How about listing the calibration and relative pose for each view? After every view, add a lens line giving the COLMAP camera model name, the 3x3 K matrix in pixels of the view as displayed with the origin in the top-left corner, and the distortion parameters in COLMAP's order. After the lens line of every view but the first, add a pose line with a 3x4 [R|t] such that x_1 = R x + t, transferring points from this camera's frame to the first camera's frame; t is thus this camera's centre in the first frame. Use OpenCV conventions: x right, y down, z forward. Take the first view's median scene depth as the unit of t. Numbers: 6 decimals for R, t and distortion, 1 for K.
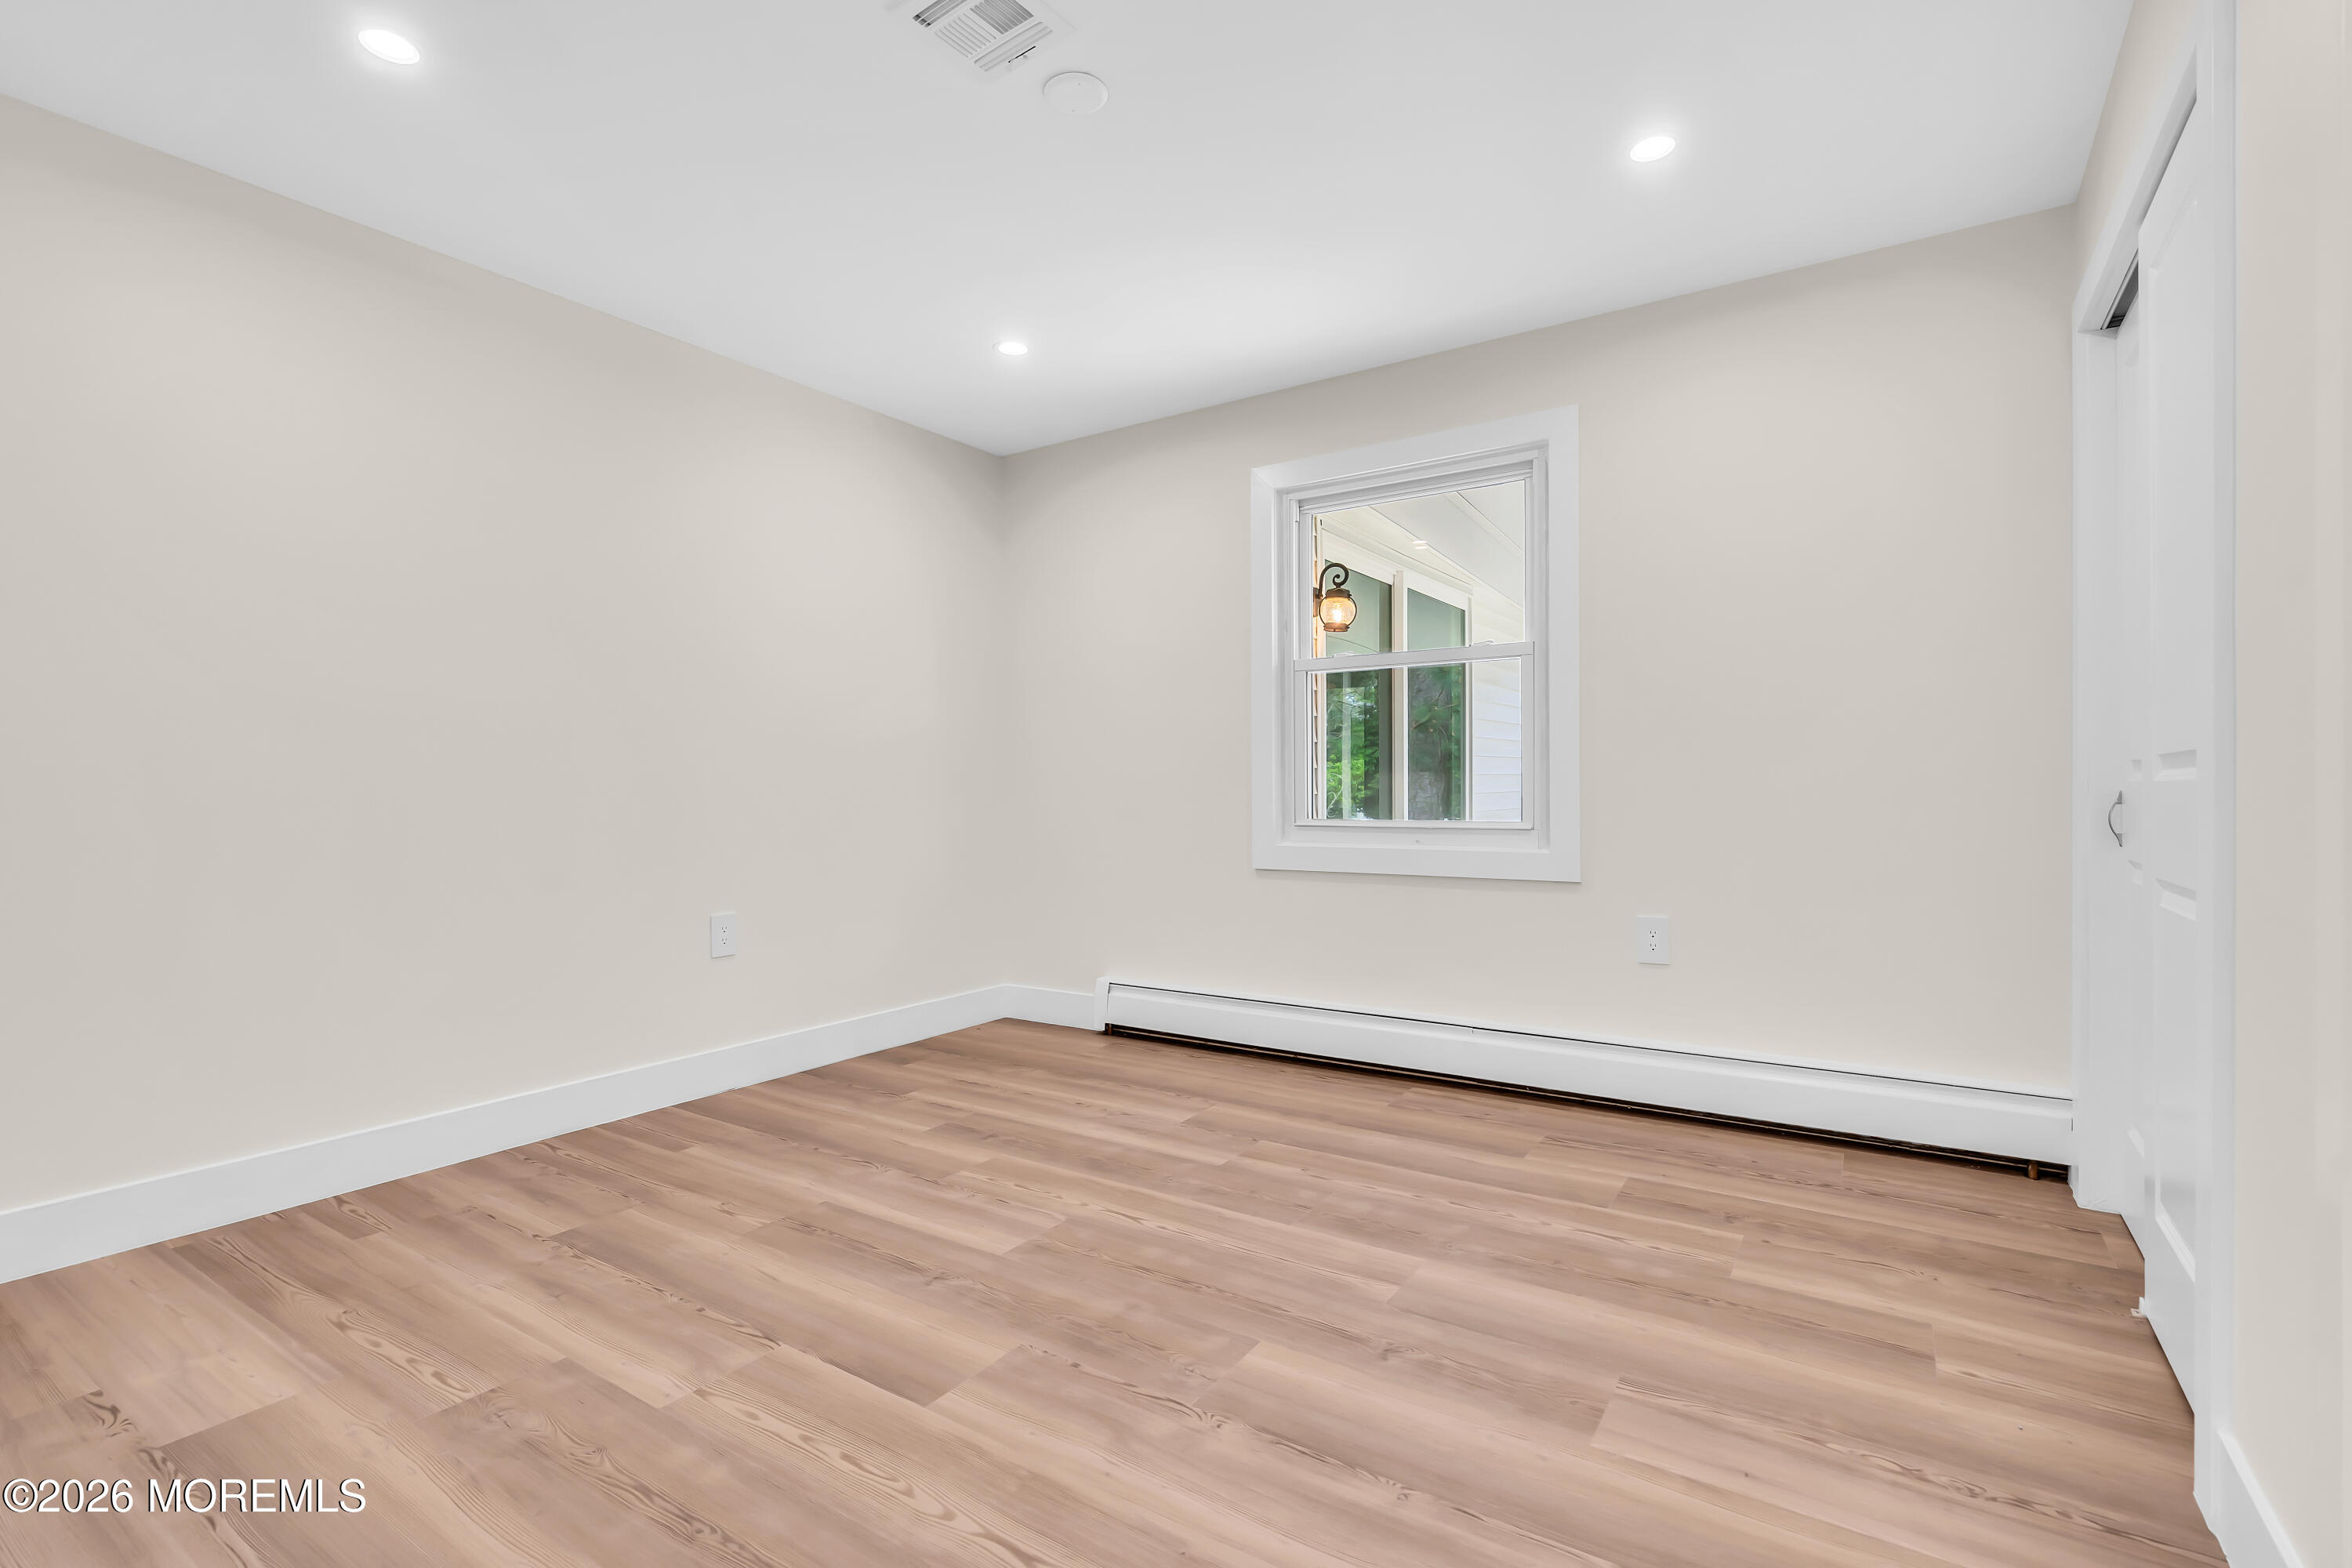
lens RADIAL K [[1072.4, 0, 1178.9], [0, 1072.4, 787.7], [0, 0, 1]] dist [-0.002753, -0.000334]
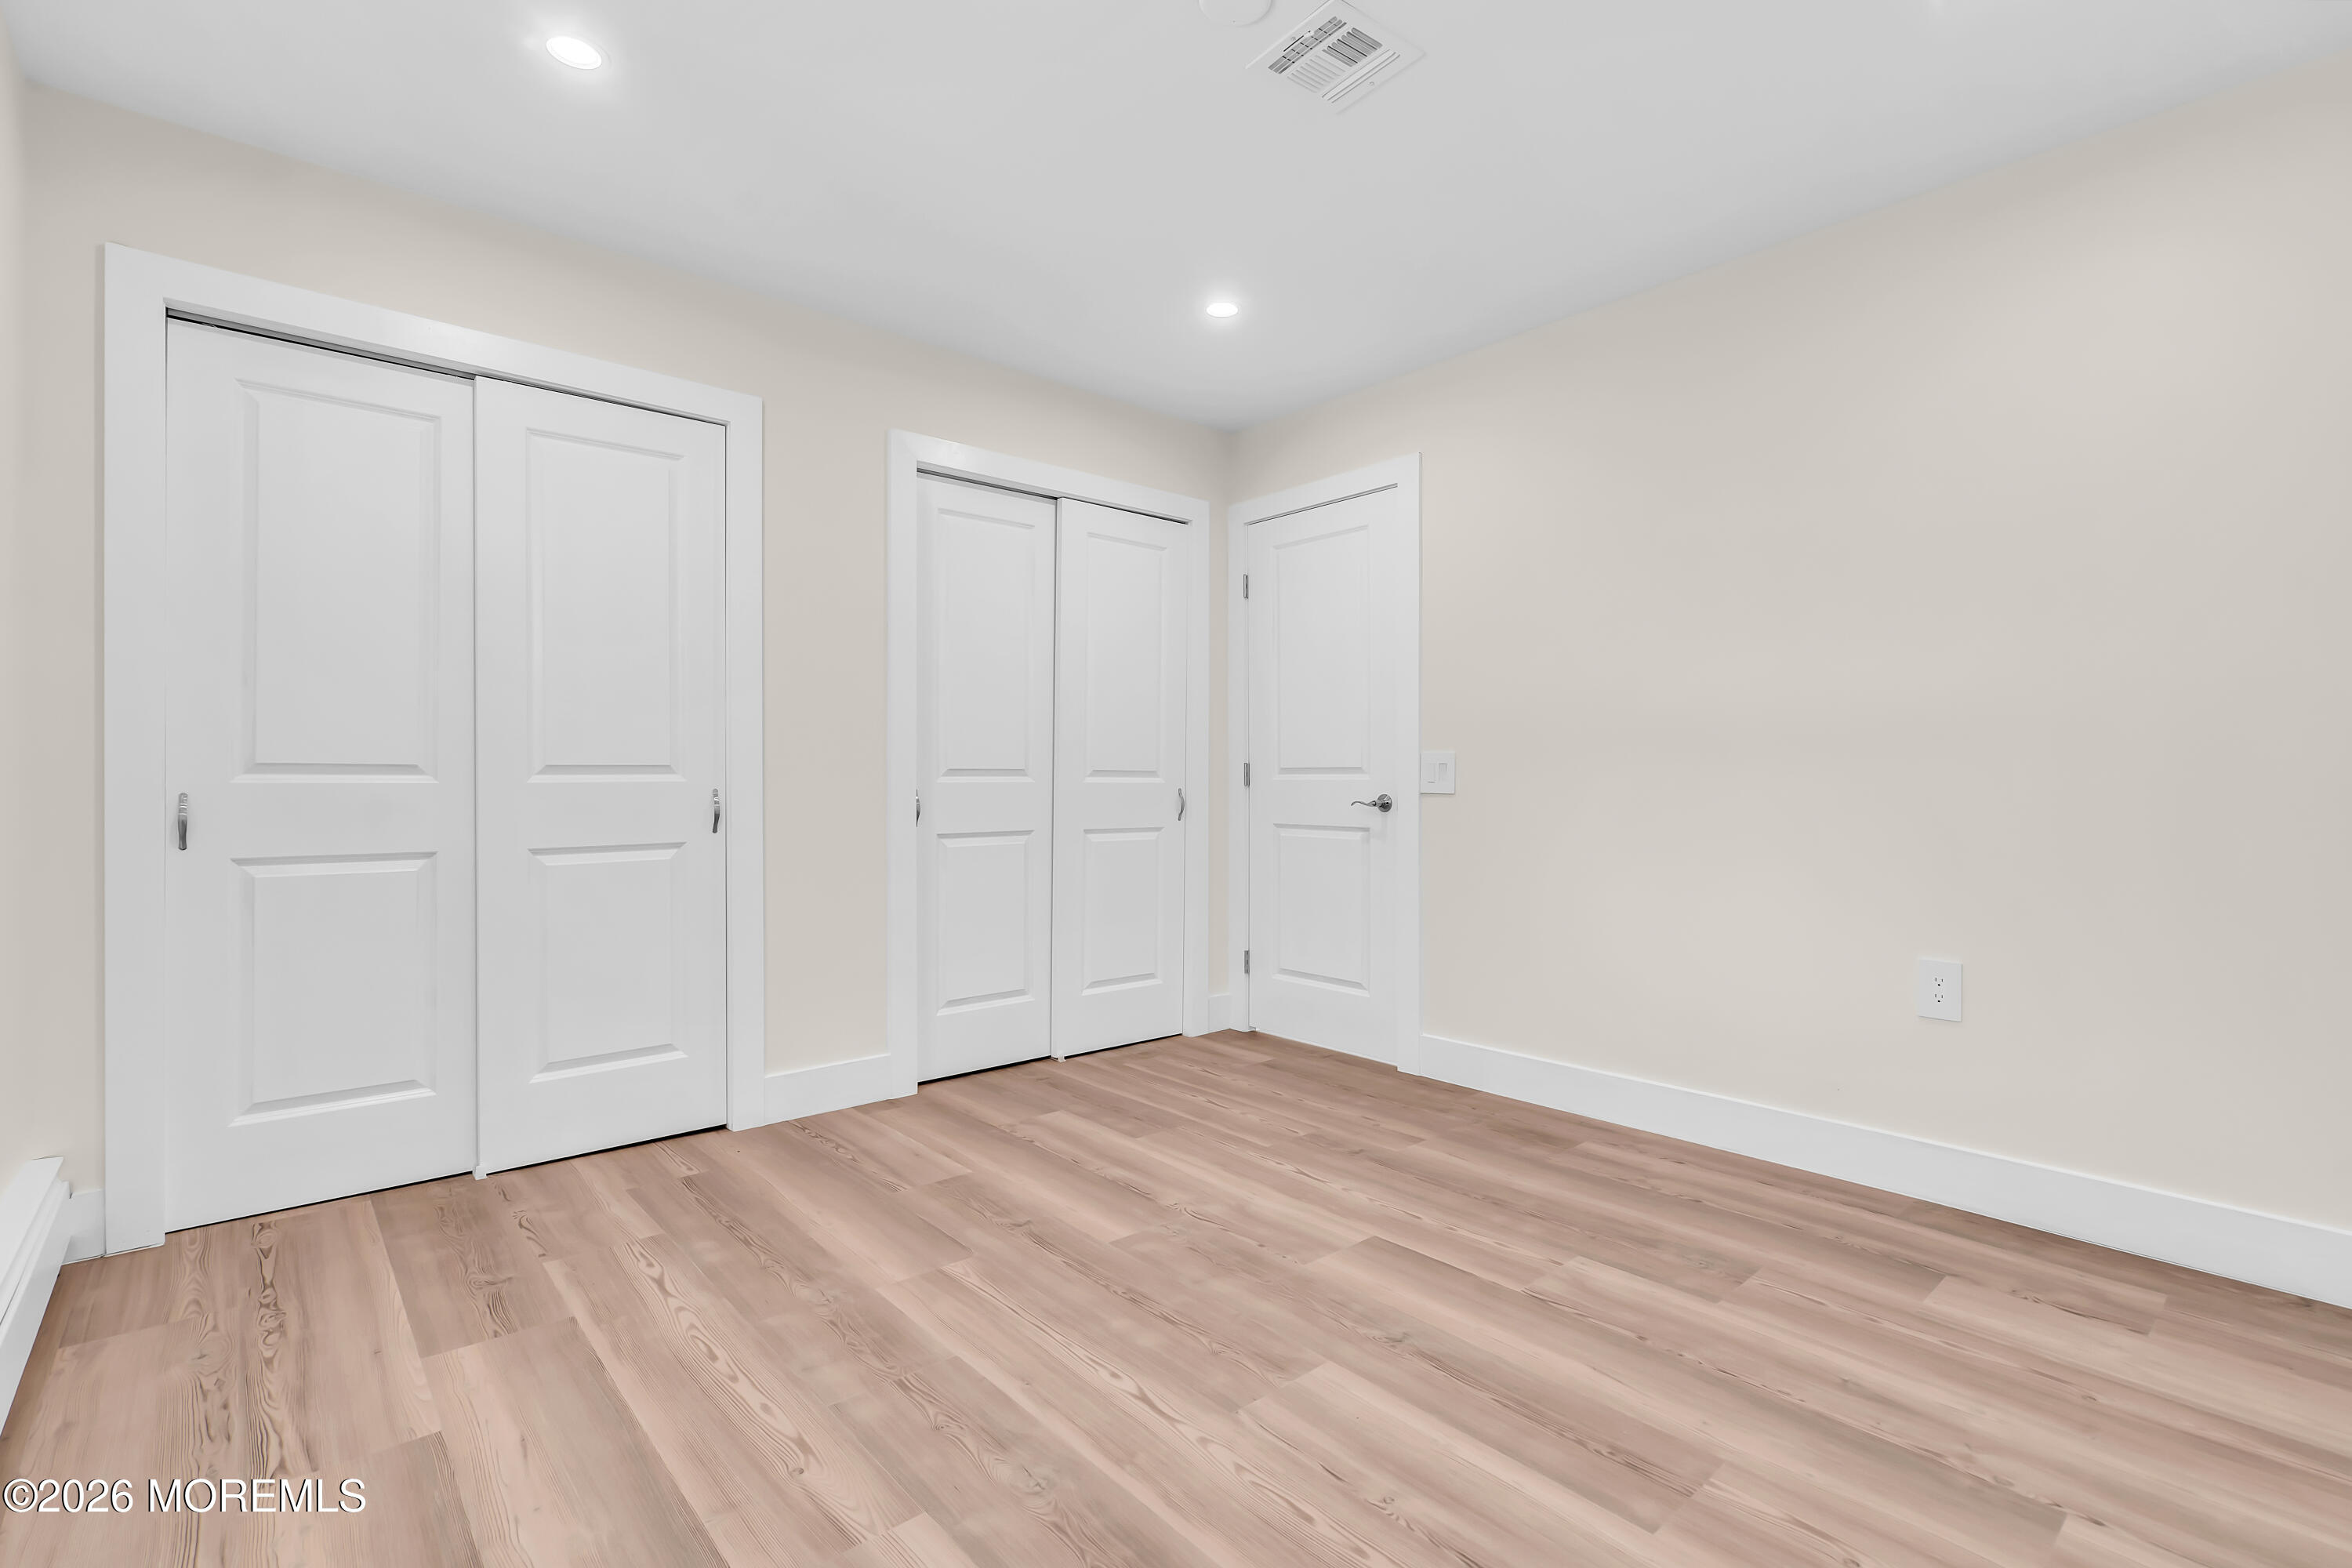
lens RADIAL K [[1072.4, 0, 1176.3], [0, 1072.4, 779.9], [0, 0, 1]] dist [-0.002753, -0.000334]
pose [[-0.964312, 0.004695, 0.264726, -0.293550], [0.004955, 0.999988, 0.000314, -0.006707], [-0.264722, 0.001614, -0.964323, 1.958068]]
